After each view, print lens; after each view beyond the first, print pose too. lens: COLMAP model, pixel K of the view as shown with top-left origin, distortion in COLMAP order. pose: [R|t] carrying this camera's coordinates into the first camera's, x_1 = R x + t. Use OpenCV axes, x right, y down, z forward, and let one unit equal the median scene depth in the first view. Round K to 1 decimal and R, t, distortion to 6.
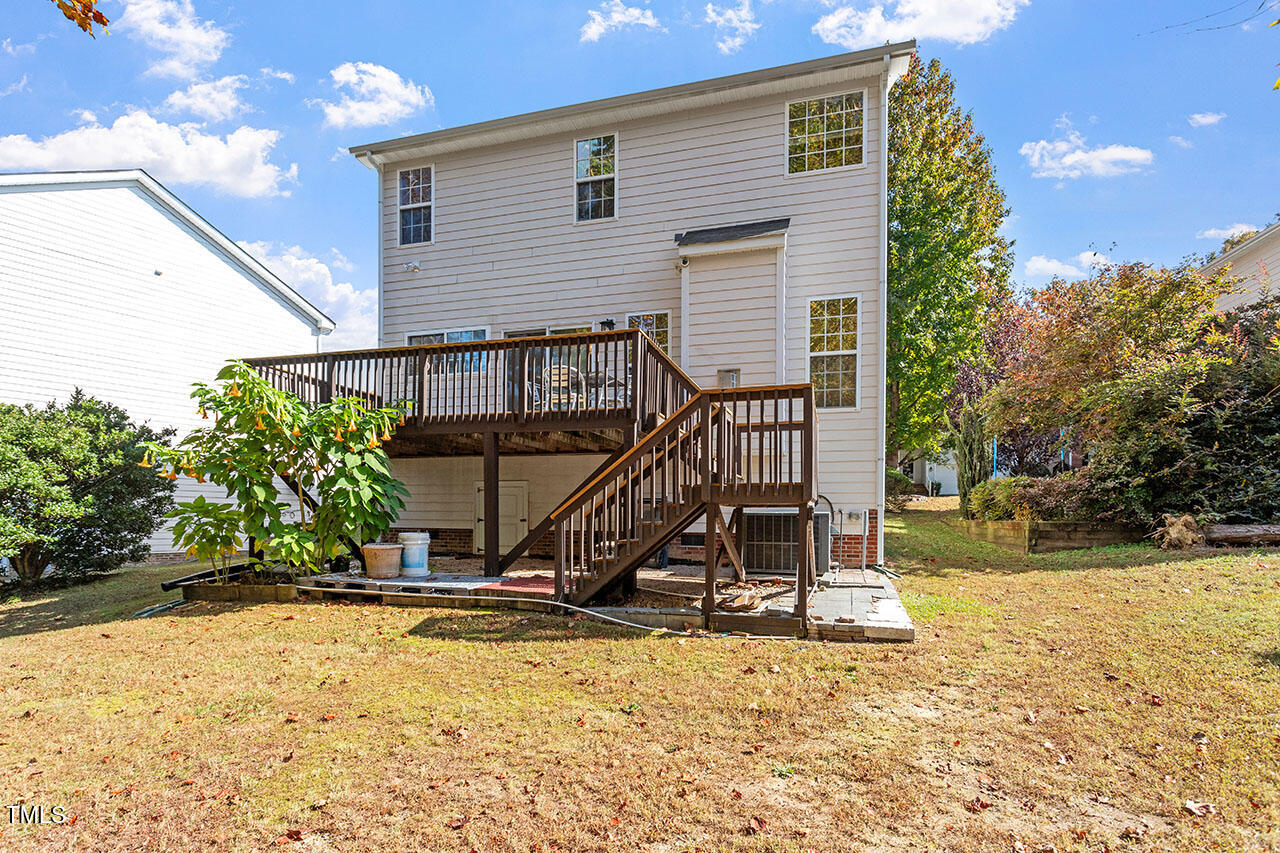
lens RADIAL K [[627.7, 0, 639.9], [0, 627.7, 409.5], [0, 0, 1]] dist [-0.000863, -0.000101]
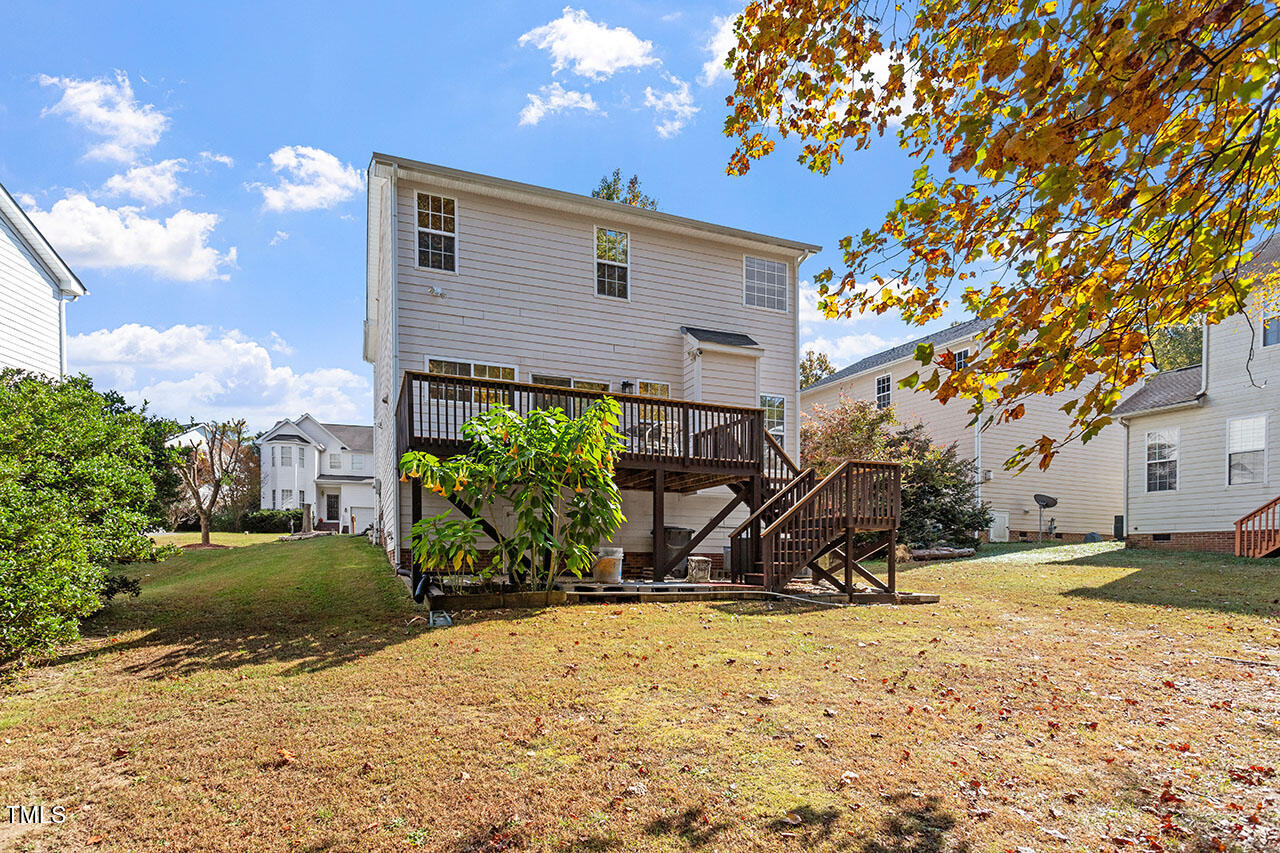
lens RADIAL K [[604.7, 0, 636.1], [0, 604.7, 427.3], [0, 0, 1]] dist [0.001417, 0.000360]
pose [[0.804707, 0.125113, 0.580340, -0.675880], [-0.102277, 0.992142, -0.072073, 0.029668], [-0.584796, -0.001358, 0.811179, 0.013774]]
